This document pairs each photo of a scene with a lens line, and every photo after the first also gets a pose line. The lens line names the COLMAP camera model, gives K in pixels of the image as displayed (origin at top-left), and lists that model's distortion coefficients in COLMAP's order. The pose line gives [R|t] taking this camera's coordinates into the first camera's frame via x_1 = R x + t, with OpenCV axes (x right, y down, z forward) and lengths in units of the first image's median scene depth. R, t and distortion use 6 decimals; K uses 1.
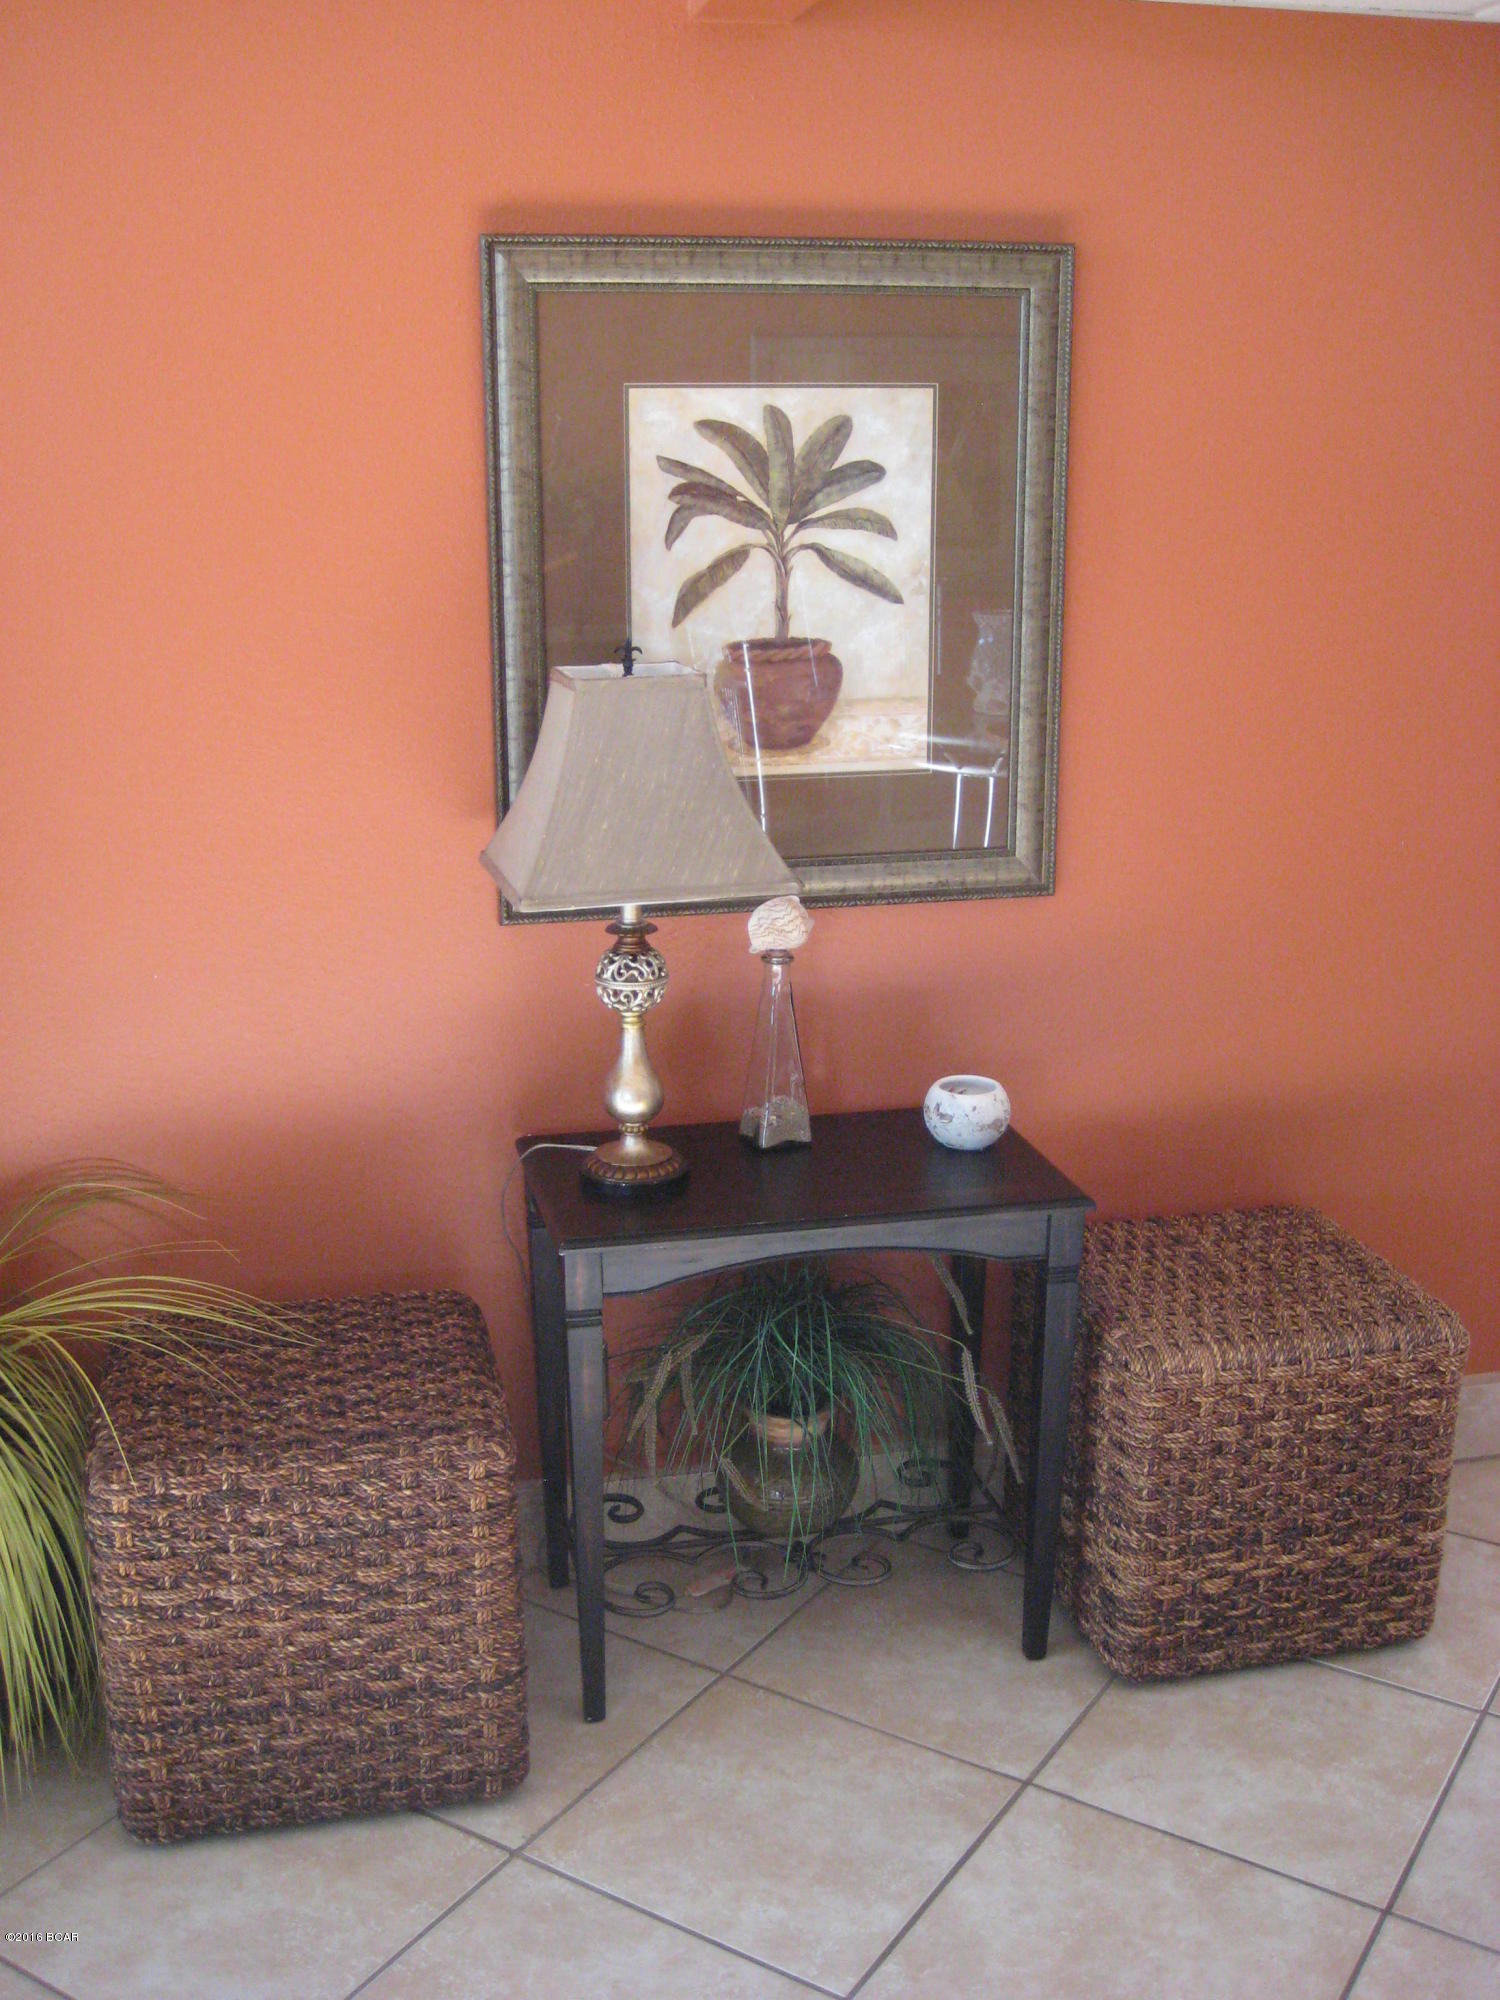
lens RADIAL K [[2127.7, 0, 749.2], [0, 2127.7, 984.9], [0, 0, 1]] dist [-0.084169, 0.000000]
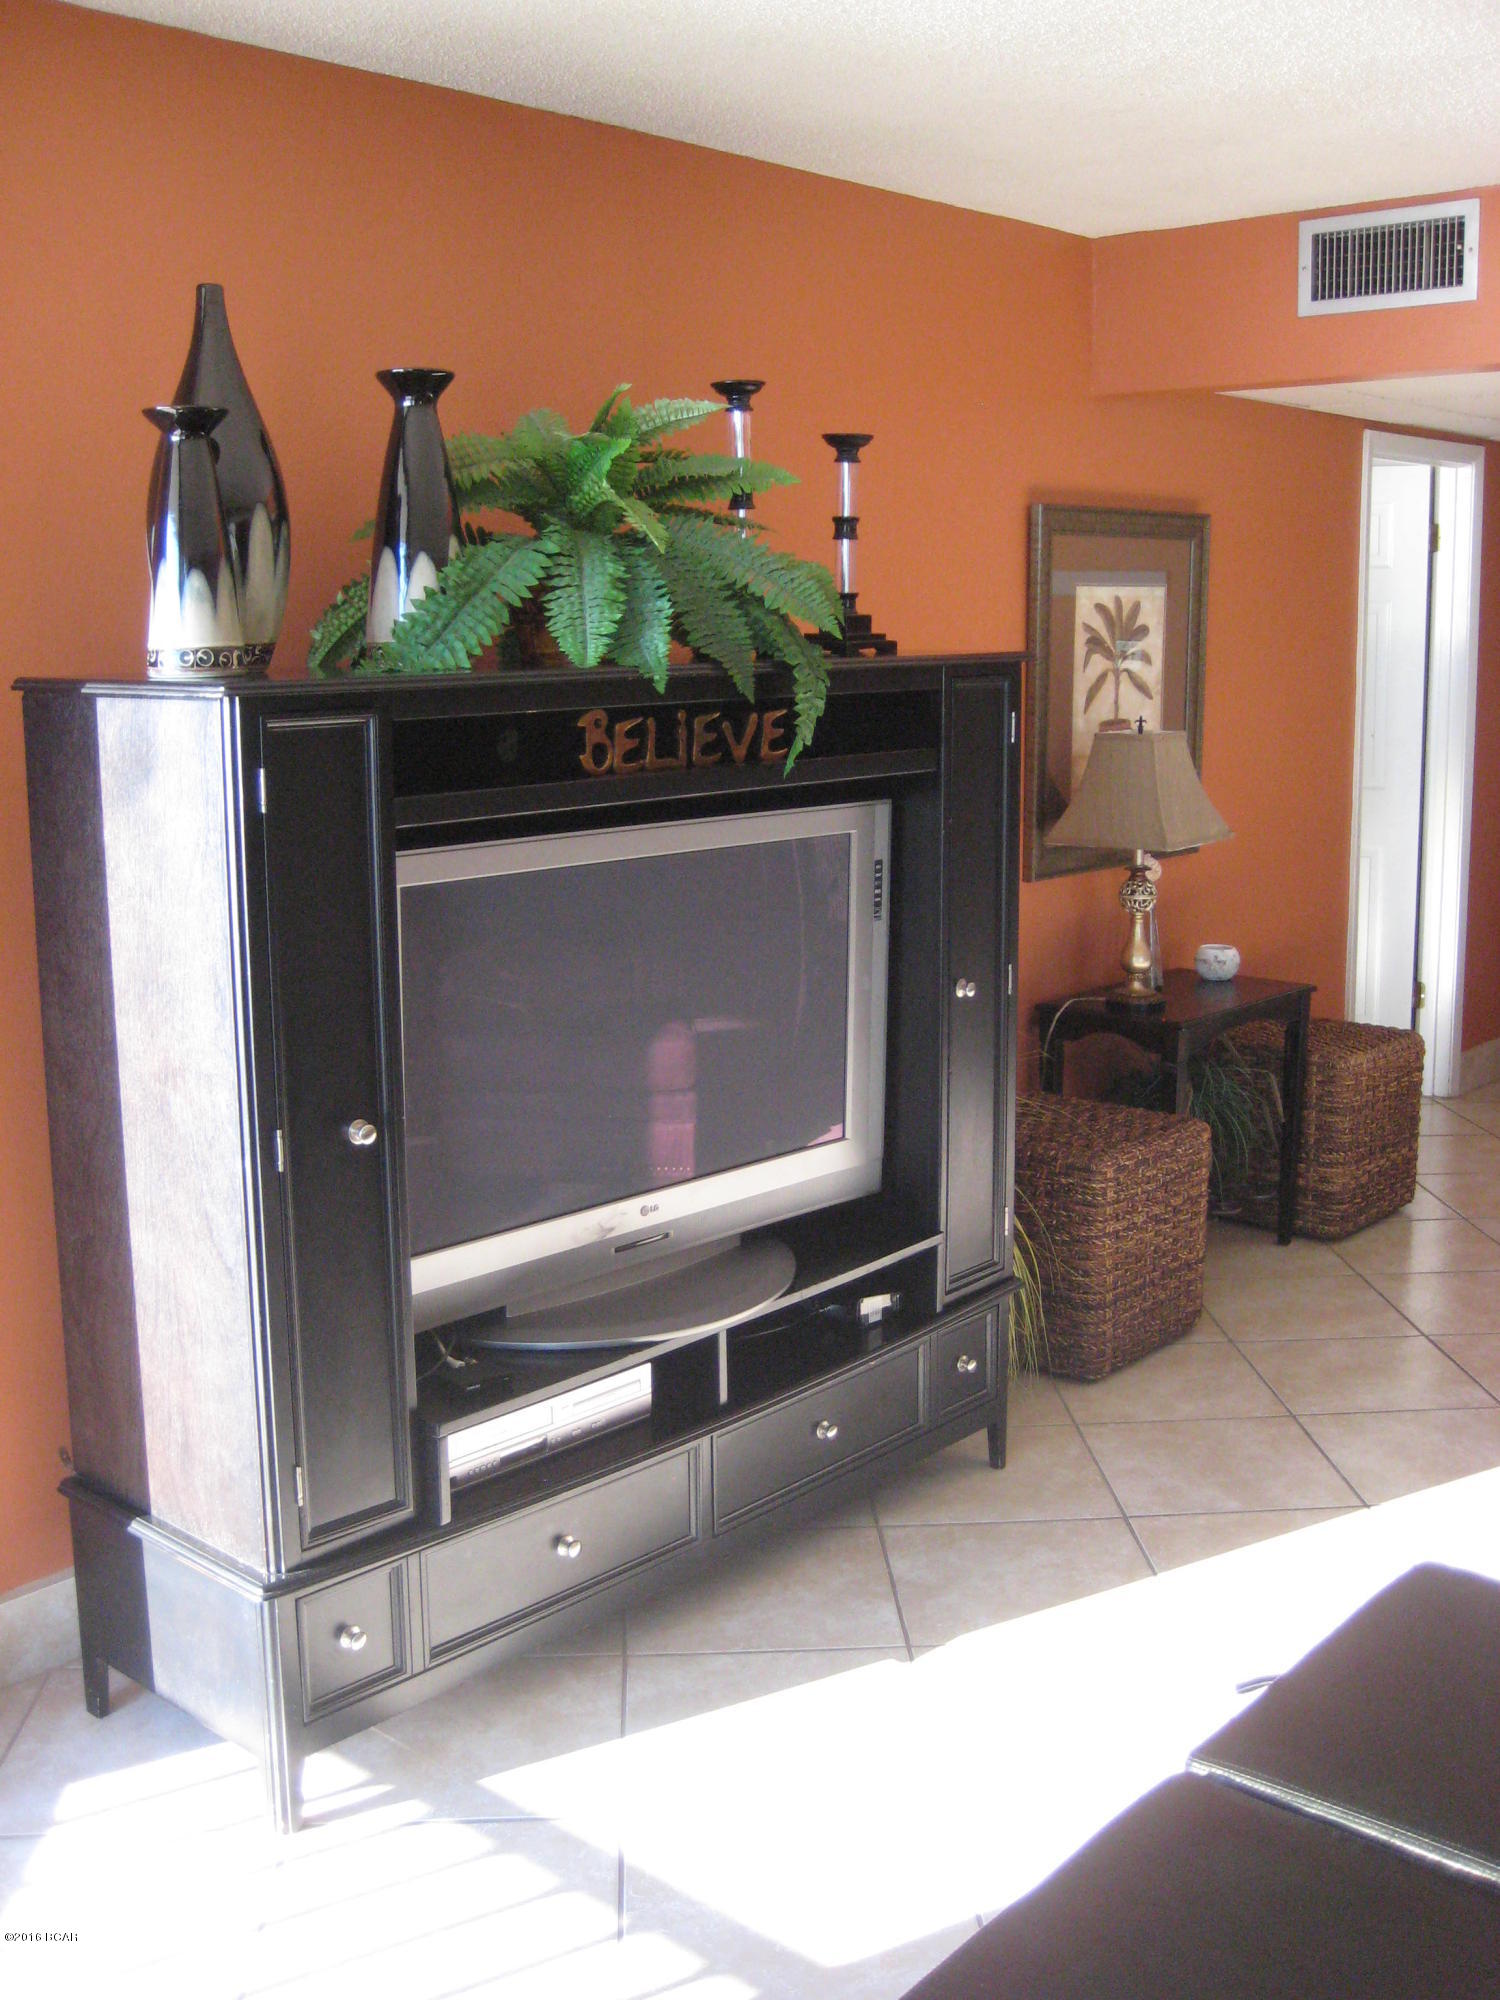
lens RADIAL K [[2127.7, 0, 751.5], [0, 2127.7, 973.2], [0, 0, 1]] dist [-0.084169, 0.000000]
pose [[0.804051, -0.100728, 0.585966, -1.382839], [0.149255, 0.988181, -0.034934, 0.076217], [-0.575522, 0.115547, 0.809582, -0.303169]]
